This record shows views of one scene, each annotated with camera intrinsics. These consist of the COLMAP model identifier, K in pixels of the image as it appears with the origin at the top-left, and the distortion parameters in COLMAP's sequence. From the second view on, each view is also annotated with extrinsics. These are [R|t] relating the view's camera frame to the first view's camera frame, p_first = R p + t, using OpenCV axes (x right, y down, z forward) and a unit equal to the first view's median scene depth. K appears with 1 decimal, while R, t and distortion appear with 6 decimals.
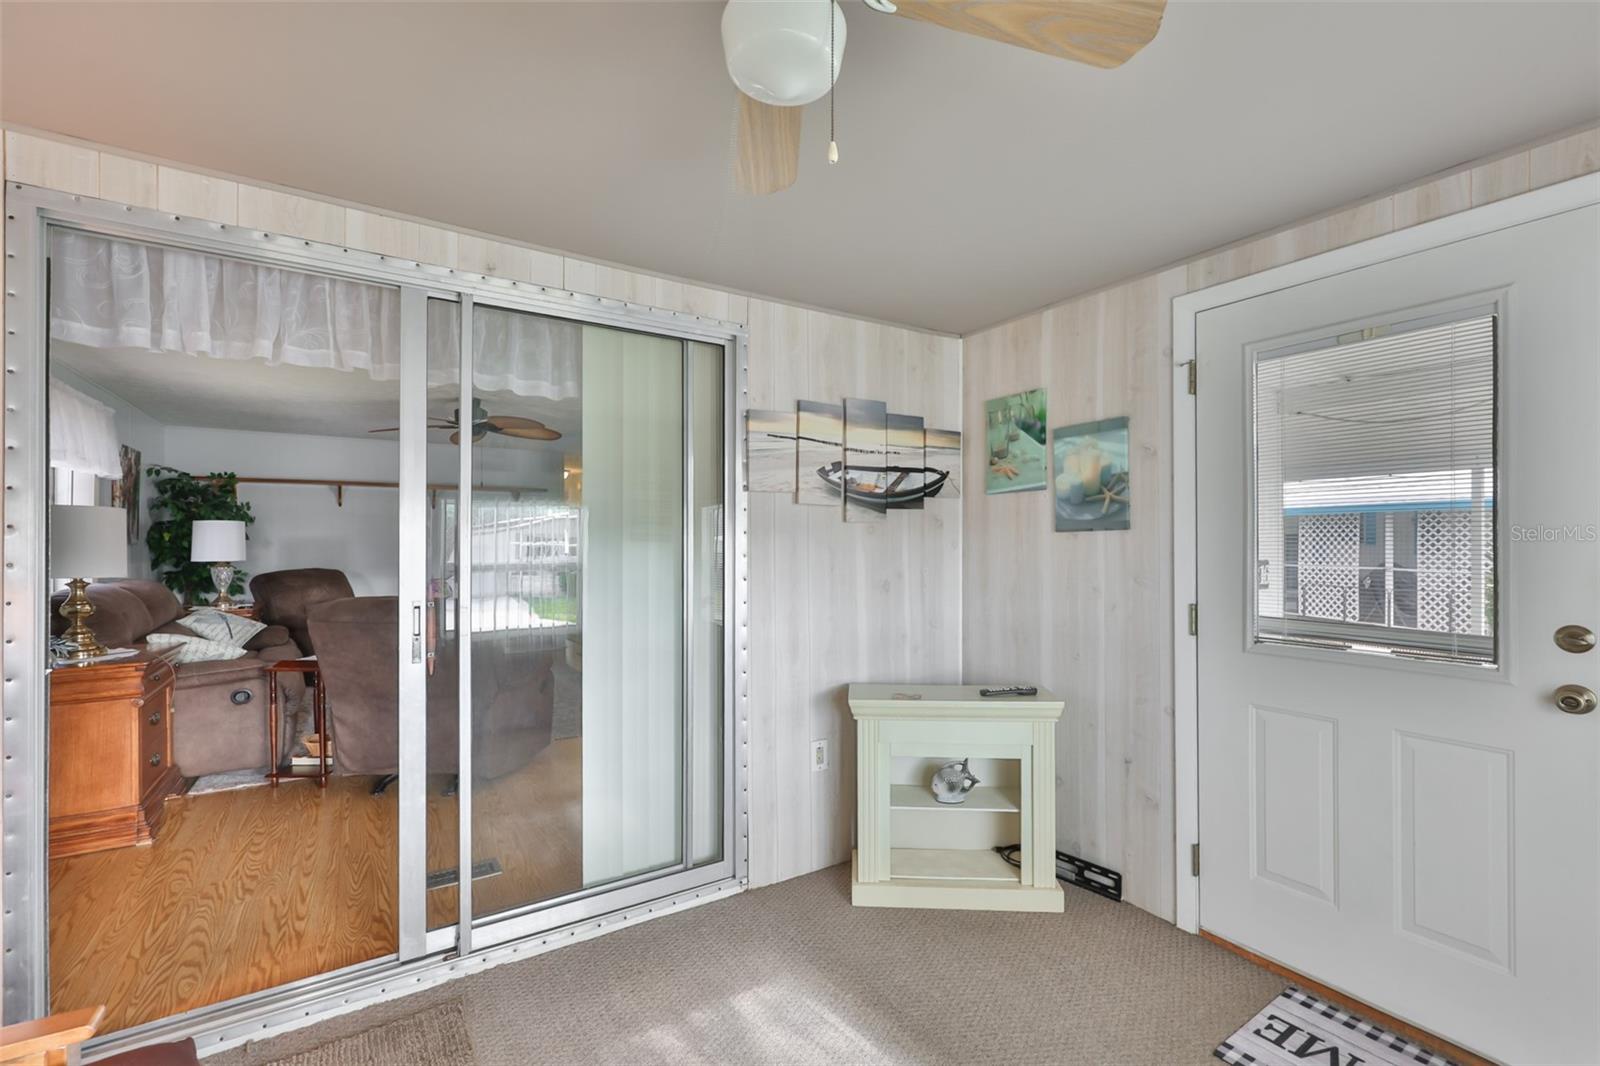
lens RADIAL K [[688.4, 0, 800.8], [0, 688.4, 535.4], [0, 0, 1]] dist [-0.002515, -0.000415]
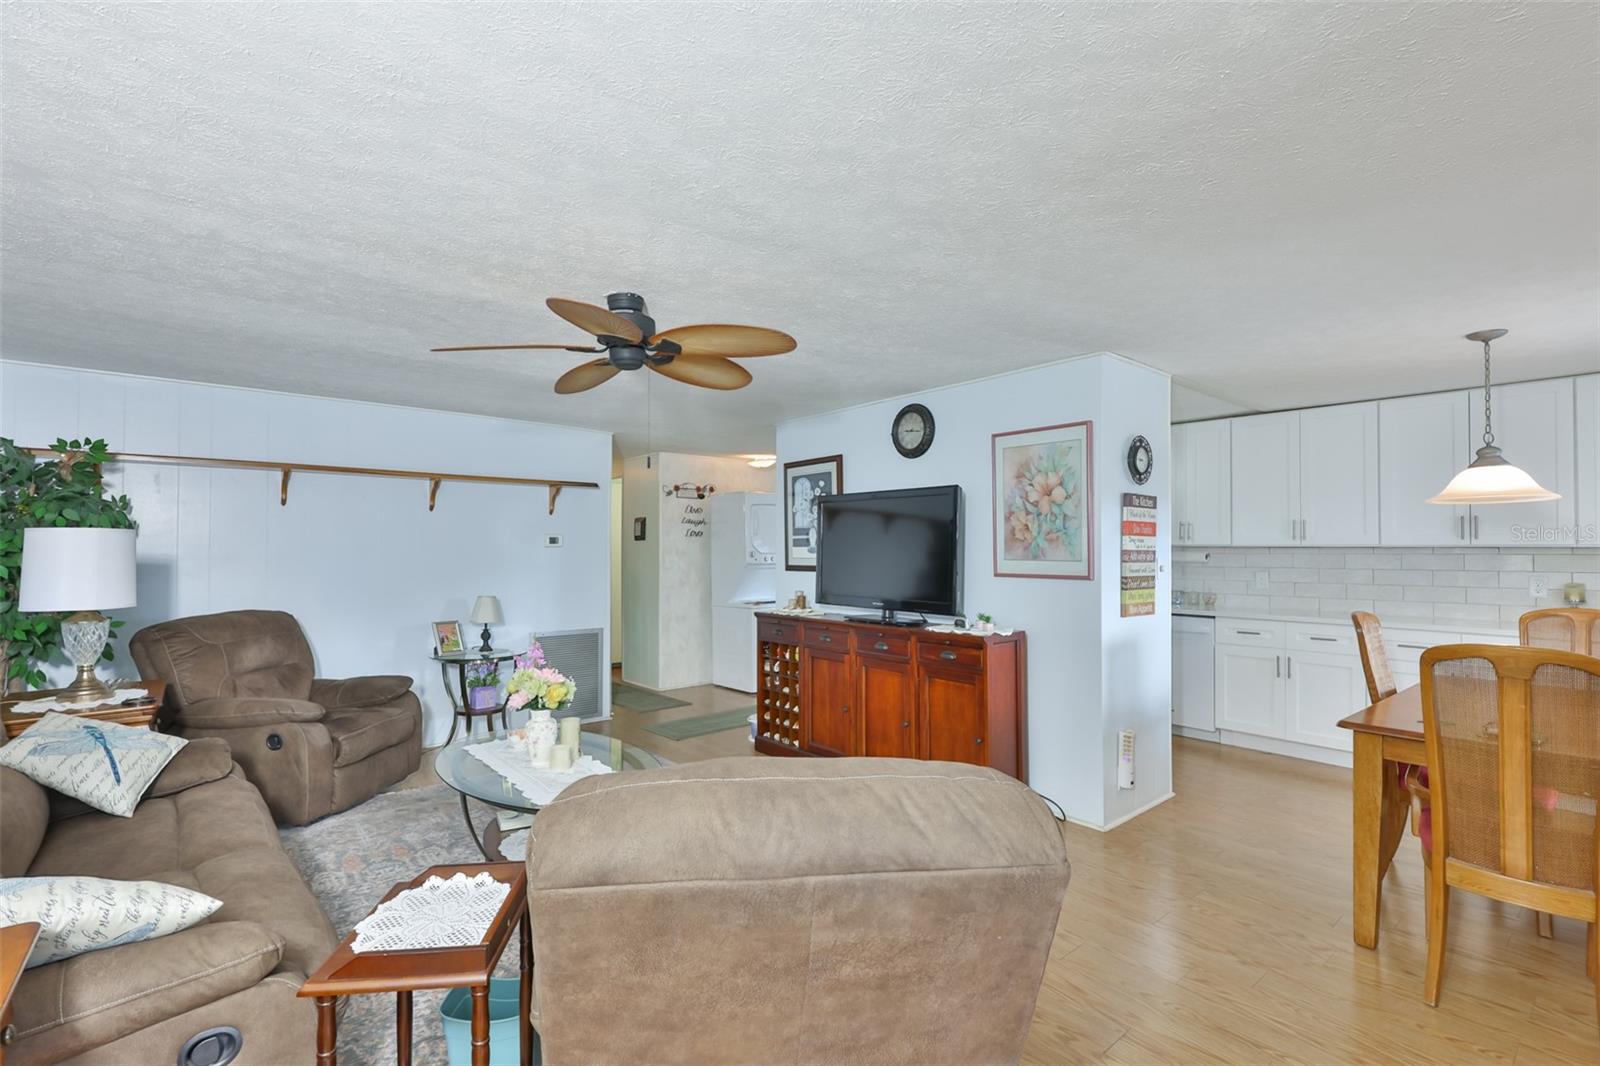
lens RADIAL K [[711.7, 0, 817.6], [0, 711.7, 529.3], [0, 0, 1]] dist [-0.000955, -0.000576]
pose [[0.990320, 0.014237, 0.138069, -0.381729], [-0.011306, 0.999694, -0.021984, -0.016498], [-0.138340, 0.020210, 0.990179, 0.404141]]
